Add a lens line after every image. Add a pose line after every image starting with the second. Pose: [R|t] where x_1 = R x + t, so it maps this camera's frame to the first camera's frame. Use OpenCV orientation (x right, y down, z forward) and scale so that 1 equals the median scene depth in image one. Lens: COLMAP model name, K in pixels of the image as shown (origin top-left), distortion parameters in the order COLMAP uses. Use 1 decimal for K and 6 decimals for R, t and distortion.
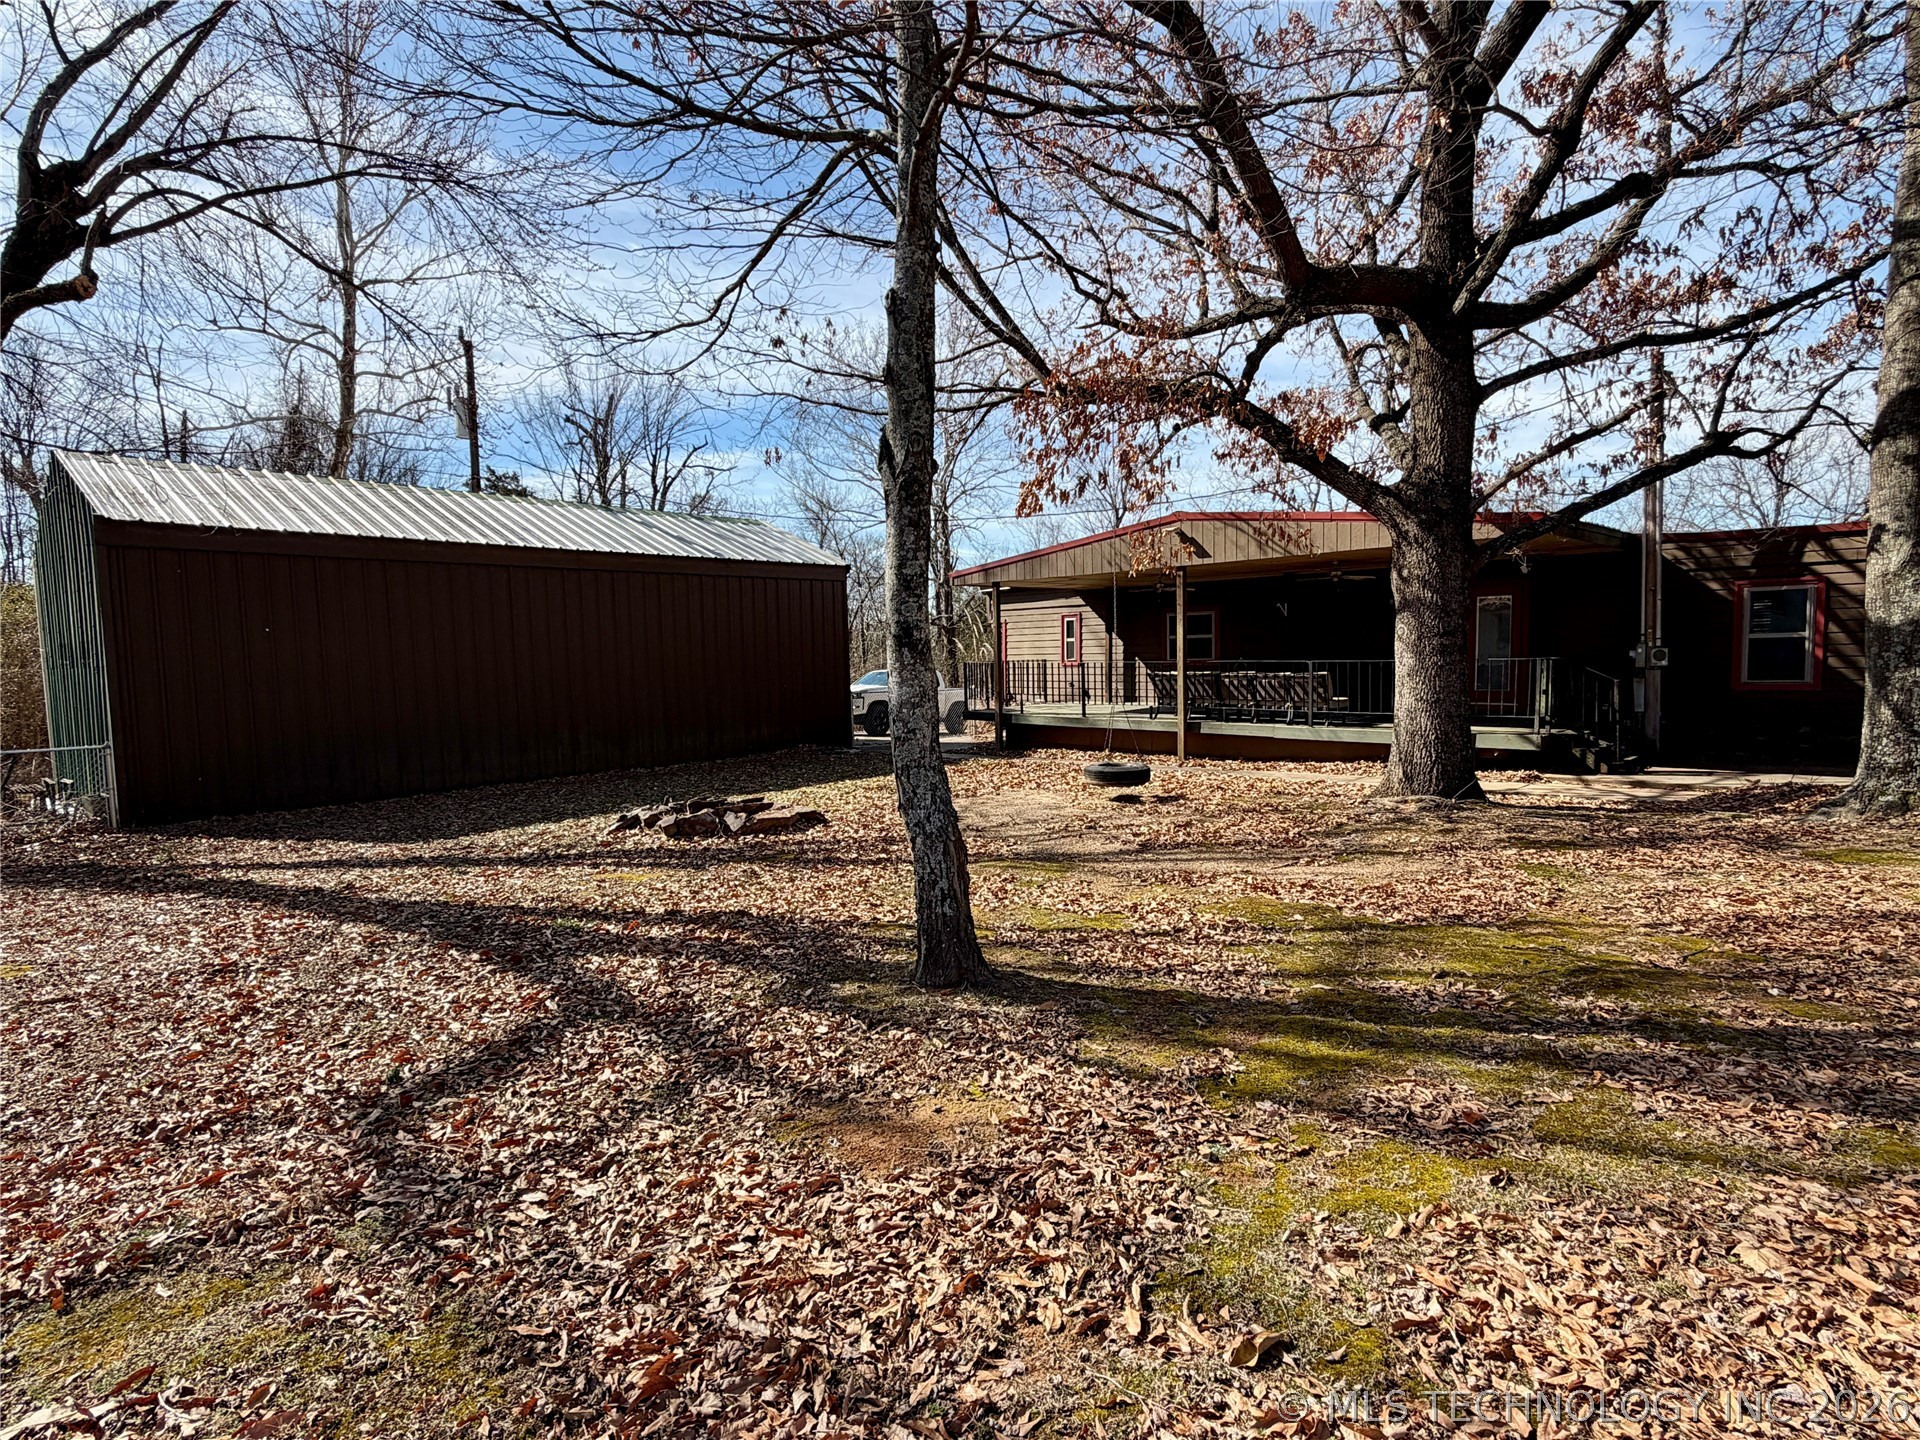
lens RADIAL K [[968.7, 0, 963.1], [0, 968.7, 711.5], [0, 0, 1]] dist [0.015417, 0.001933]
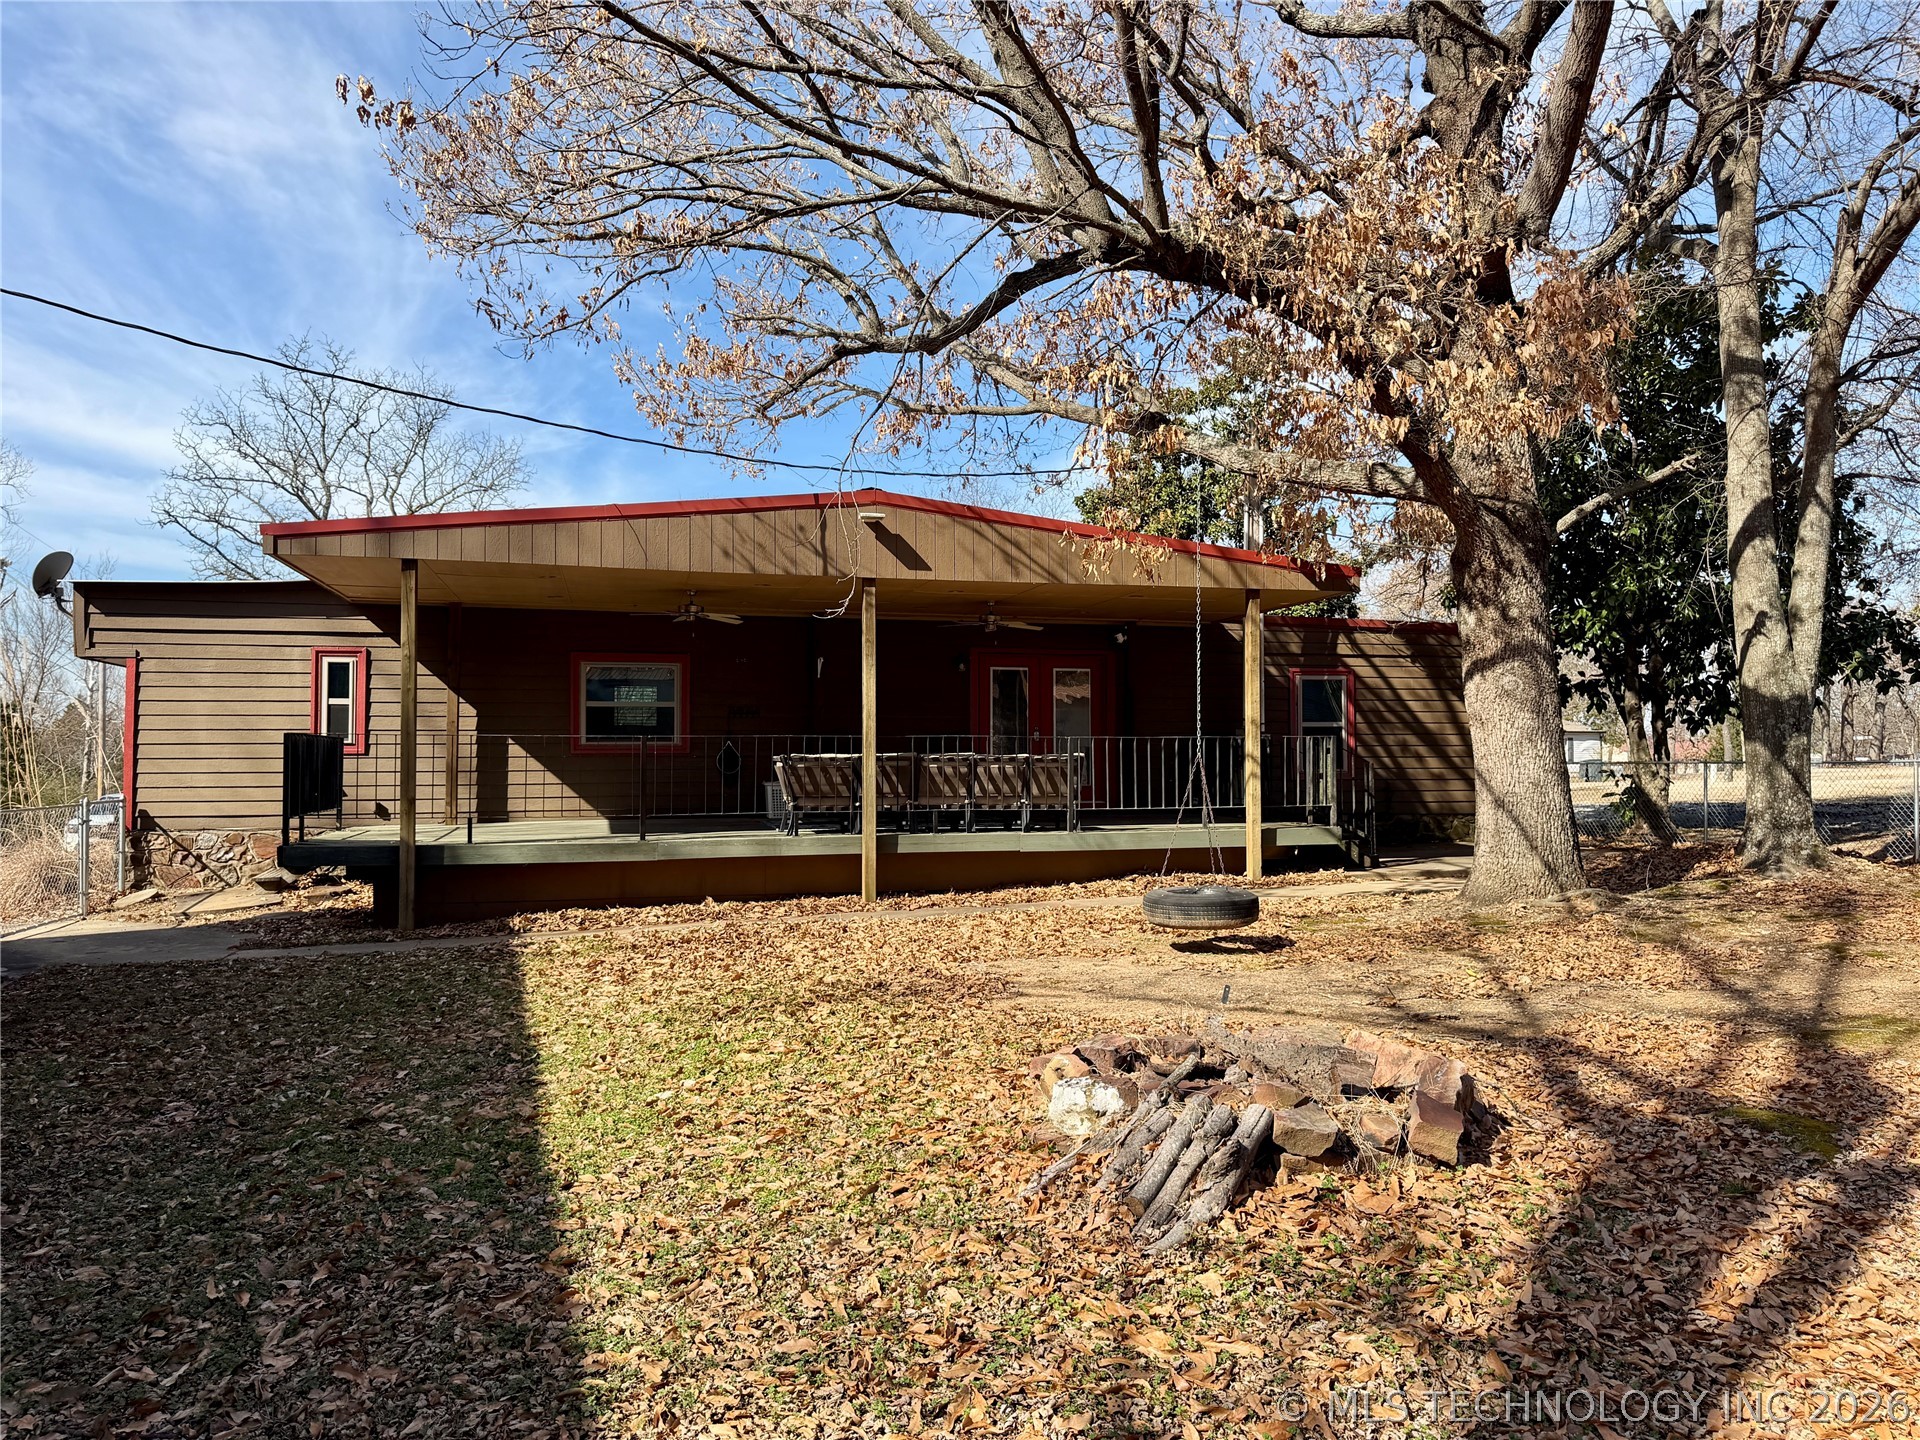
lens RADIAL K [[1351.6, 0, 947.4], [0, 1351.6, 708.8], [0, 0, 1]] dist [0.069511, -0.066490]
pose [[0.496427, 0.051747, 0.866535, -0.735683], [0.047798, 0.995078, -0.086806, 0.010754], [-0.866761, 0.084512, 0.491510, 0.854657]]
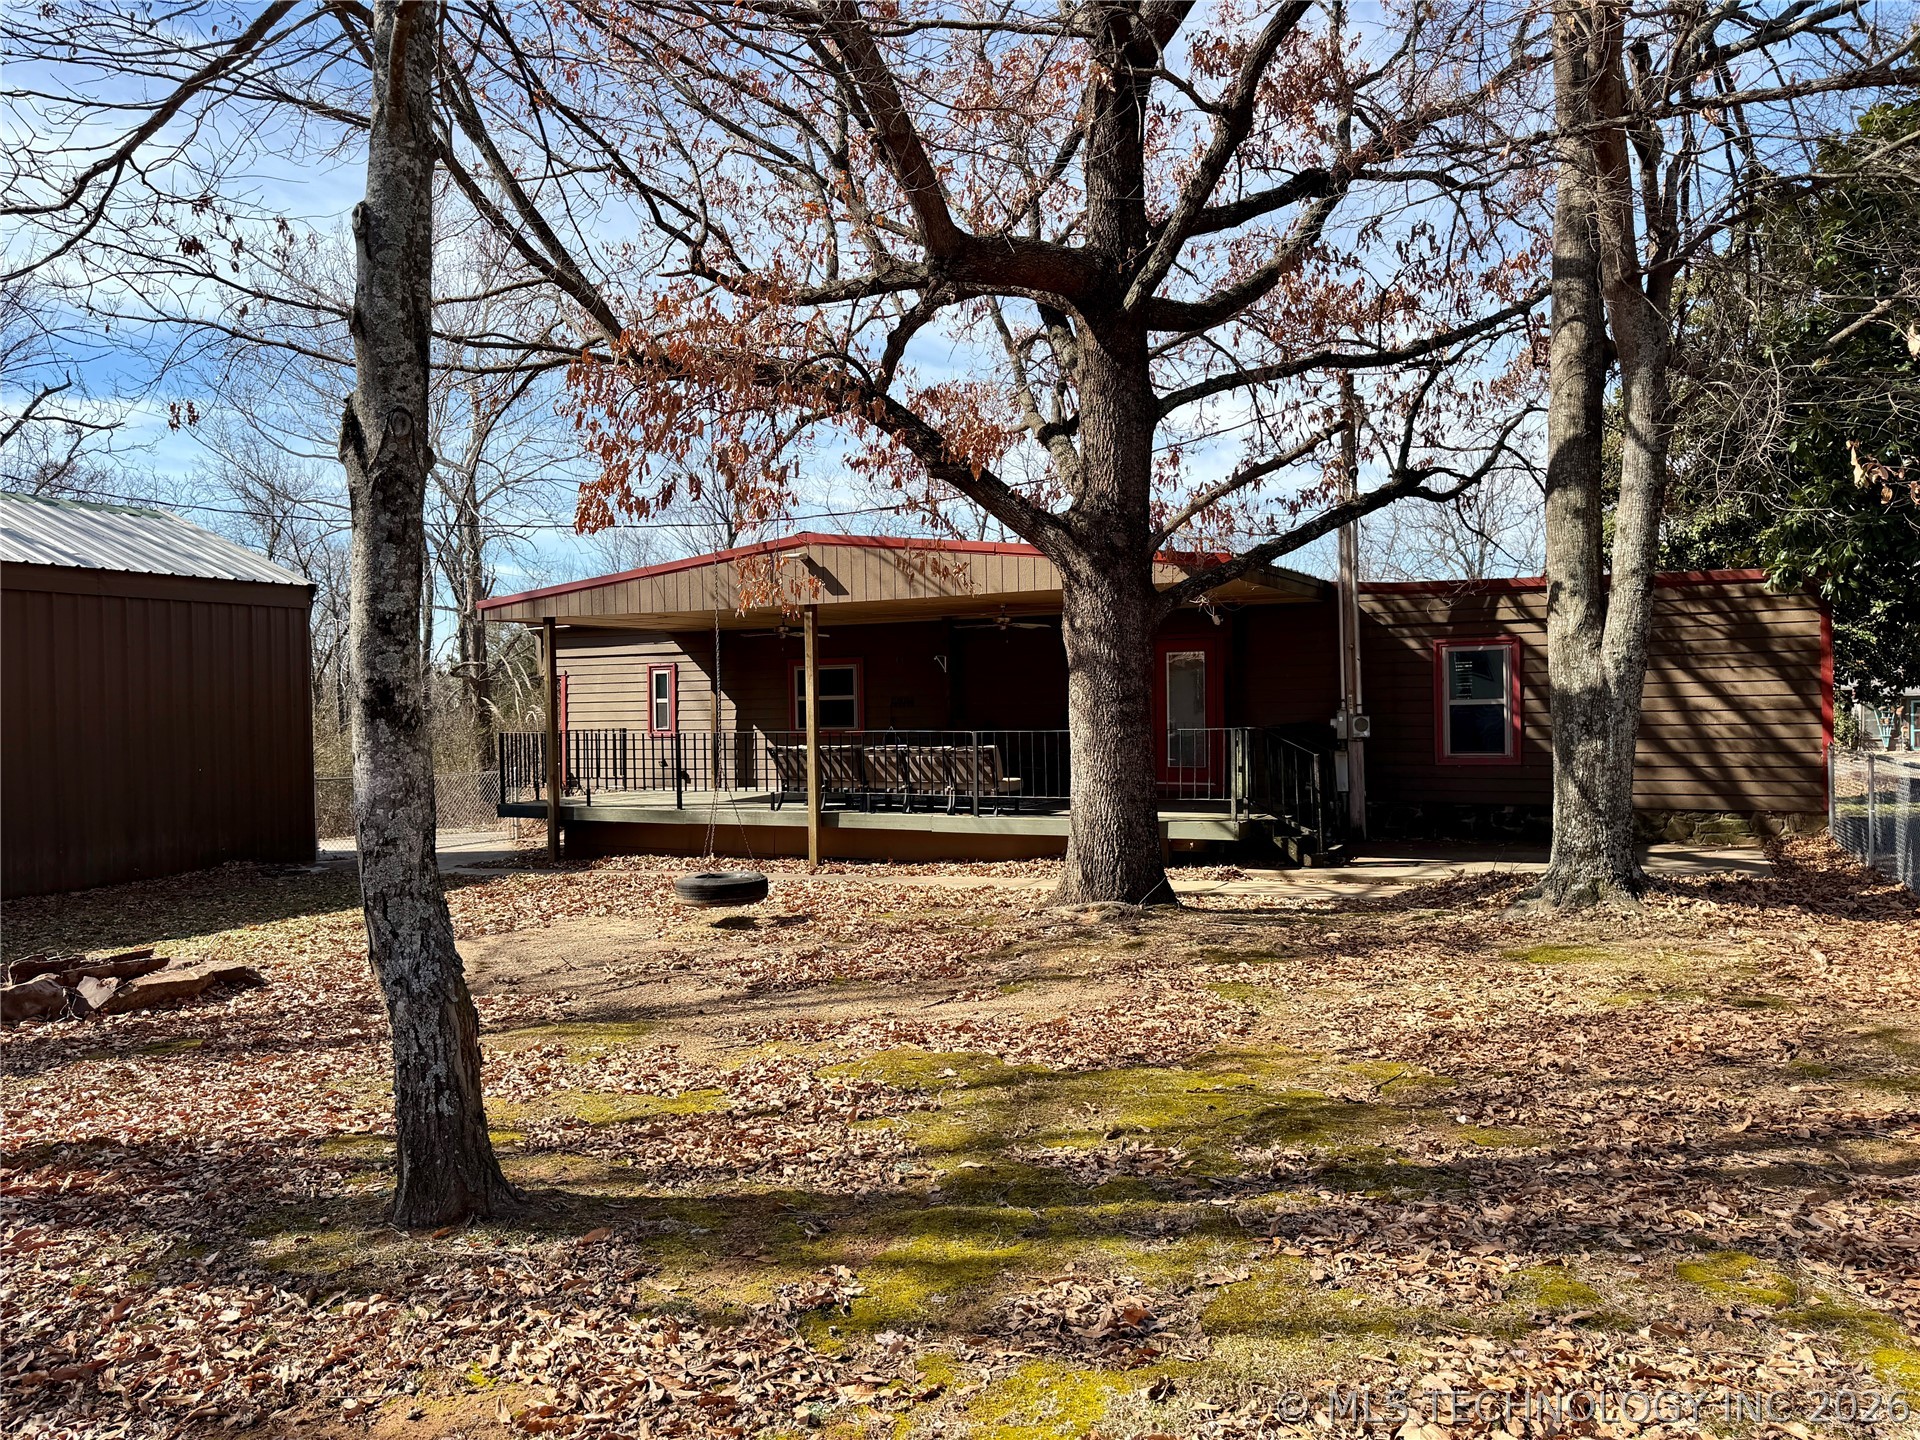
lens RADIAL K [[1351.6, 0, 947.4], [0, 1351.6, 708.8], [0, 0, 1]] dist [0.069511, -0.066490]
pose [[0.951550, 0.004129, 0.307467, 0.010930], [0.016147, 0.997859, -0.063372, -0.003165], [-0.307070, 0.065266, 0.949446, -0.014992]]
